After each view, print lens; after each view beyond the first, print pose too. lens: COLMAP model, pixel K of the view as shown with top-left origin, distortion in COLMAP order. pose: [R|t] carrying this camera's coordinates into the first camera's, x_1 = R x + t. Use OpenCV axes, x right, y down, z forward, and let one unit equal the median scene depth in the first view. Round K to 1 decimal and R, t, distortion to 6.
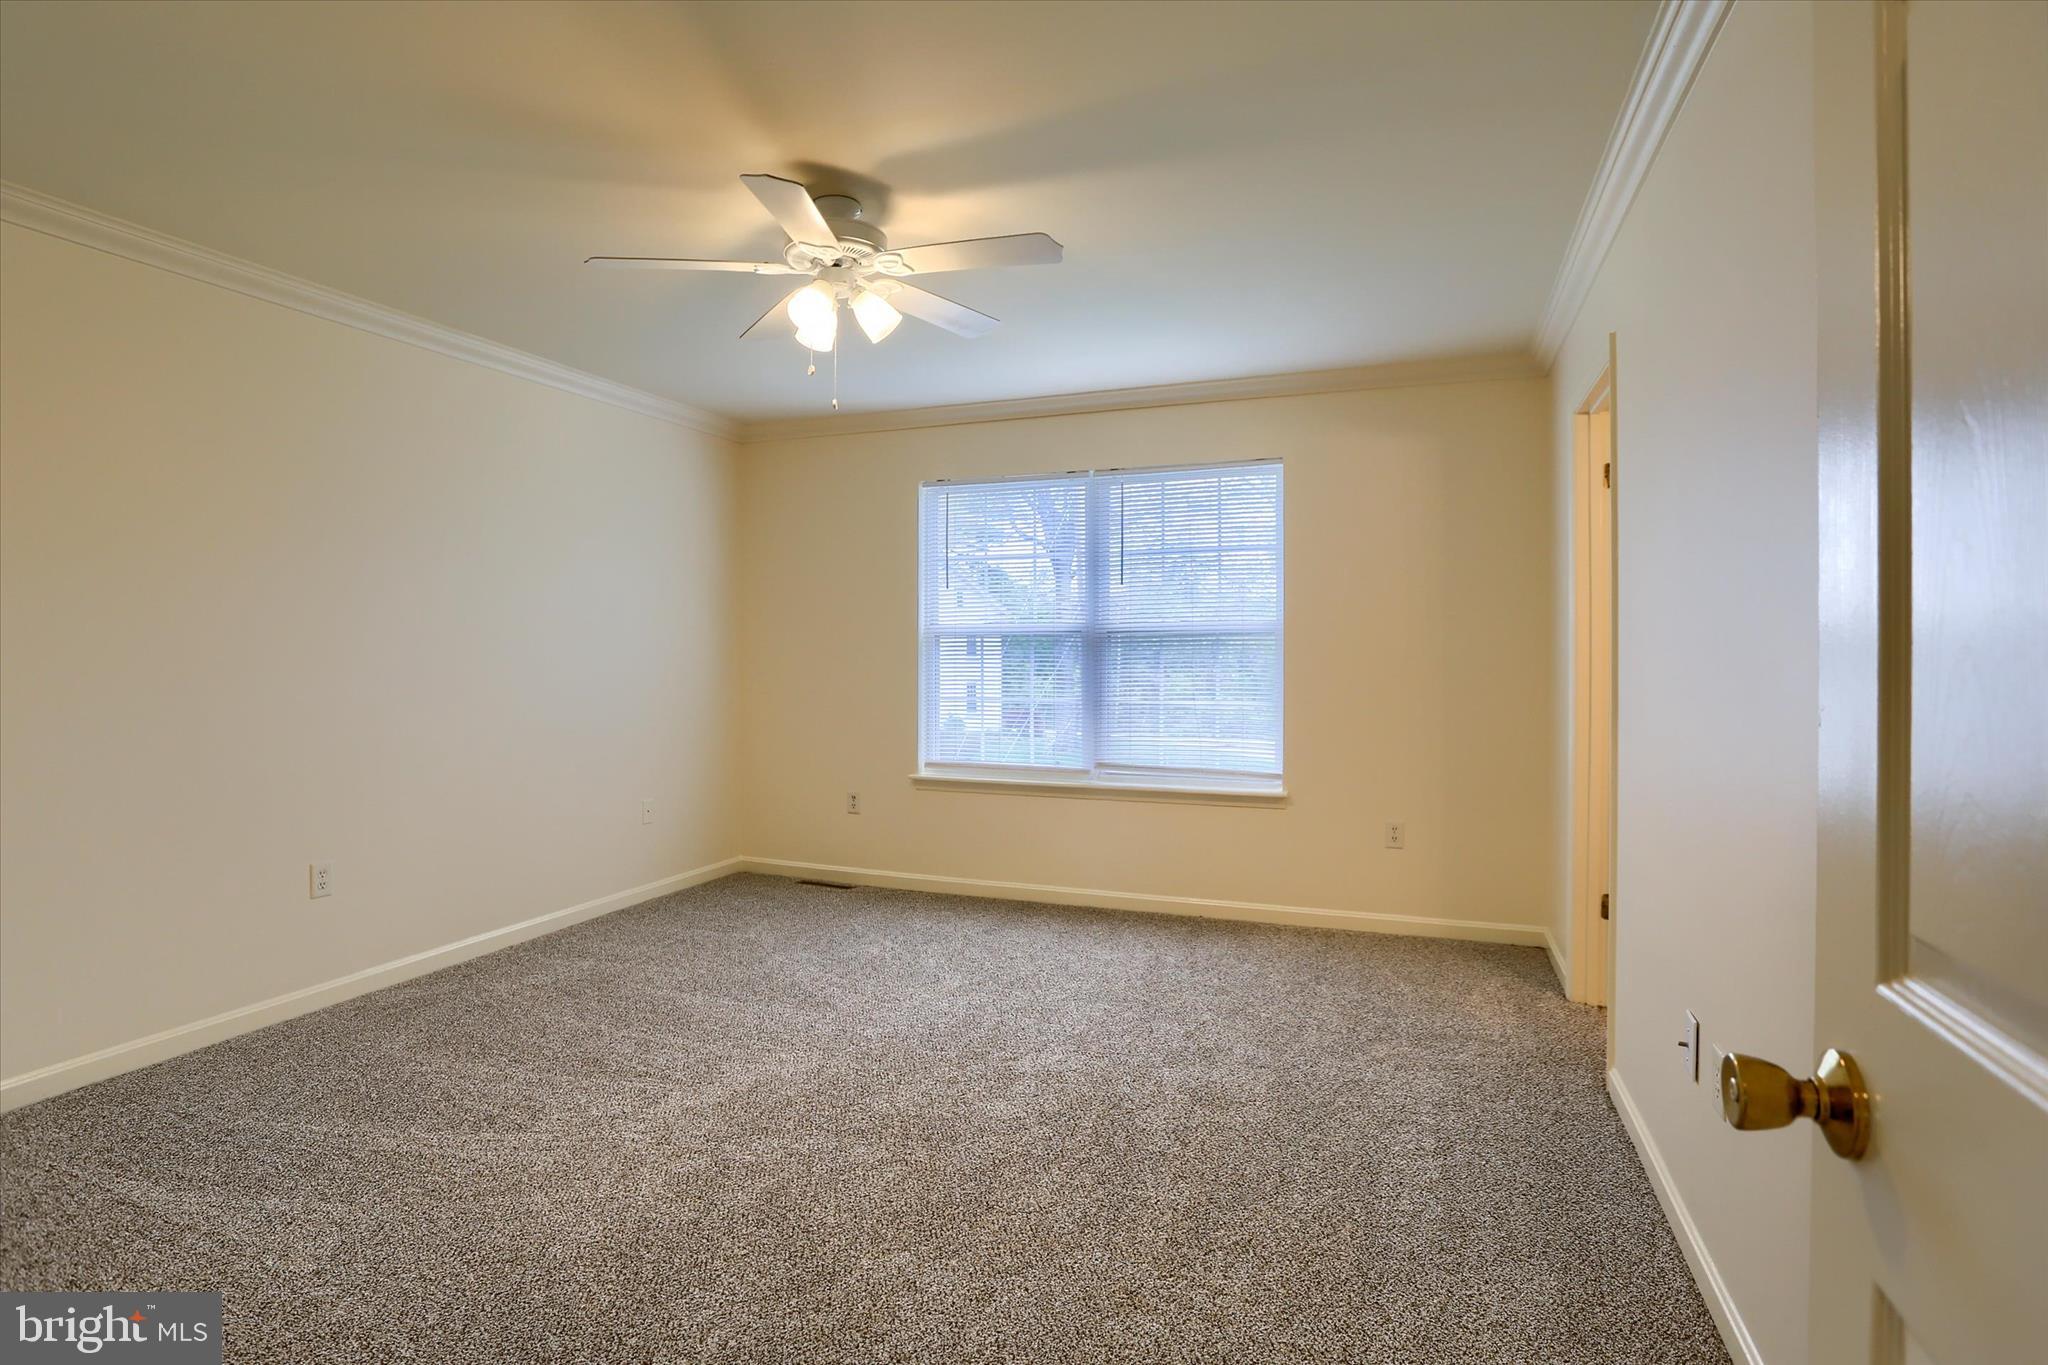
lens RADIAL K [[997.9, 0, 977.8], [0, 997.9, 659.9], [0, 0, 1]] dist [-0.054144, 0.023566]
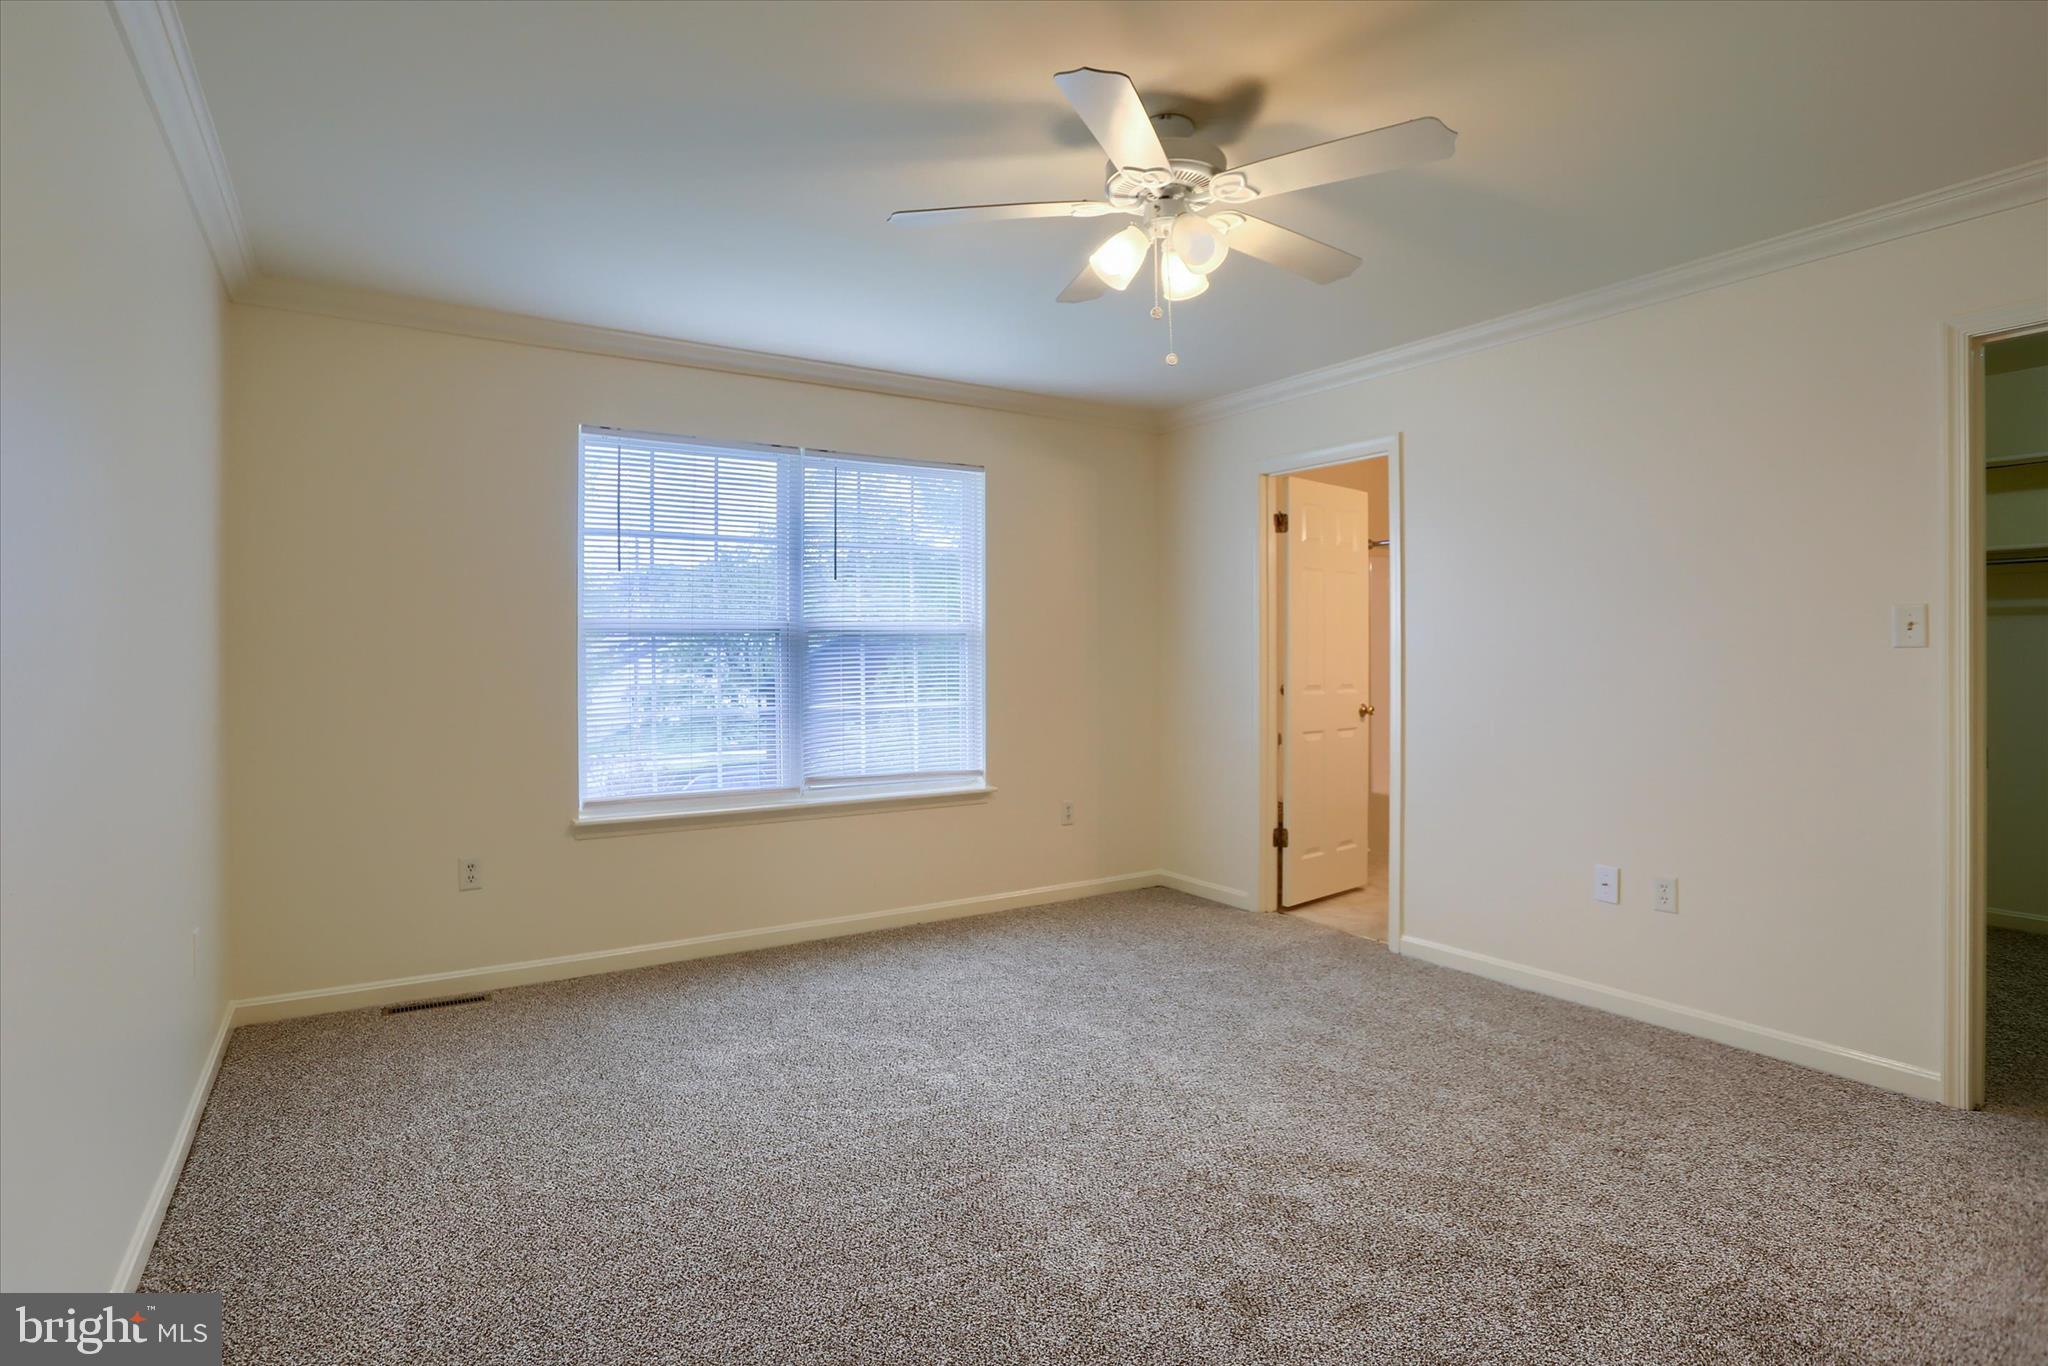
lens RADIAL K [[1014.4, 0, 980.0], [0, 1014.4, 654.0], [0, 0, 1]] dist [-0.055095, 0.024028]
pose [[0.595501, 0.003183, 0.803349, -0.517246], [0.011895, 0.999848, -0.012779, 0.006113], [-0.803267, 0.017166, 0.595372, 0.342785]]
